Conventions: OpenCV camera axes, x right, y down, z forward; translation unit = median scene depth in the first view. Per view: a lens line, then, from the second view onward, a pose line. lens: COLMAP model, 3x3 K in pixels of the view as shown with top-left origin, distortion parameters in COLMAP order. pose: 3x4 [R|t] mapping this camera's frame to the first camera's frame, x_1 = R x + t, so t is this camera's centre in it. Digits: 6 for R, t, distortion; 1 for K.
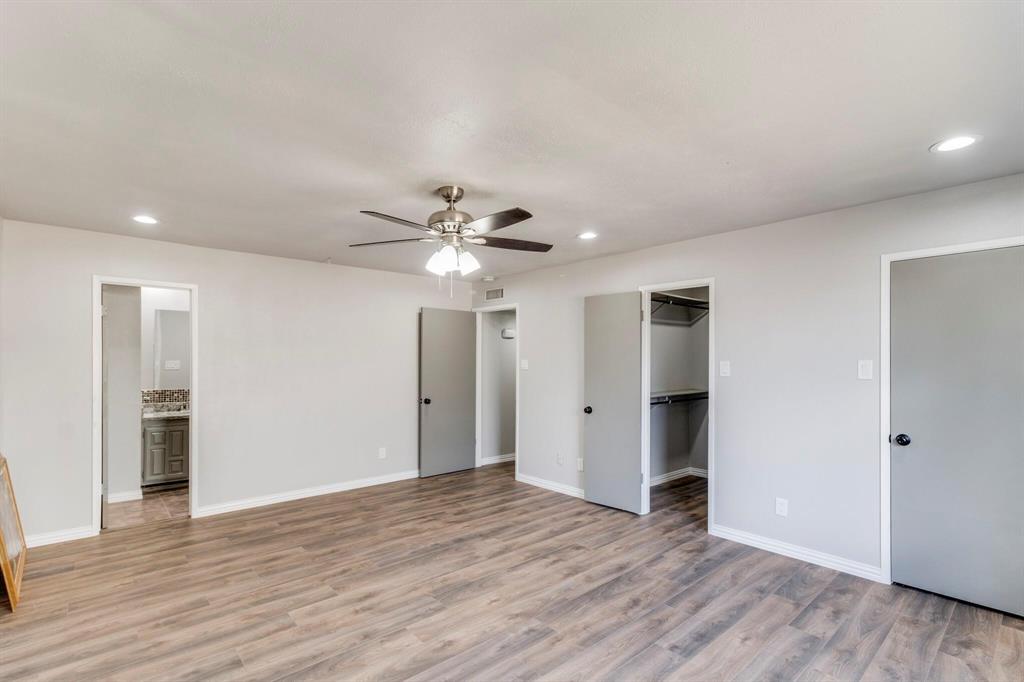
lens RADIAL K [[478.9, 0, 511.8], [0, 478.9, 350.3], [0, 0, 1]] dist [0.000111, 0.000862]
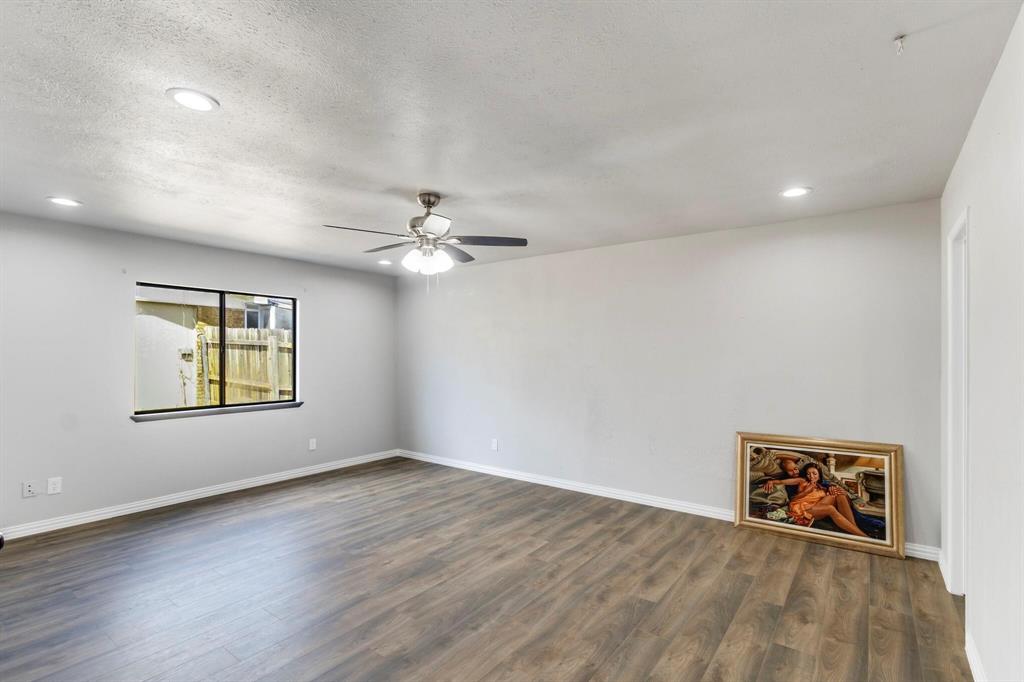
lens RADIAL K [[478.9, 0, 512.8], [0, 478.9, 348.6], [0, 0, 1]] dist [0.000111, 0.000862]
pose [[-0.978967, -0.005158, -0.203956, -0.086467], [0.000612, 0.999602, -0.028215, 0.046370], [0.204020, -0.027746, -0.978573, 2.000867]]
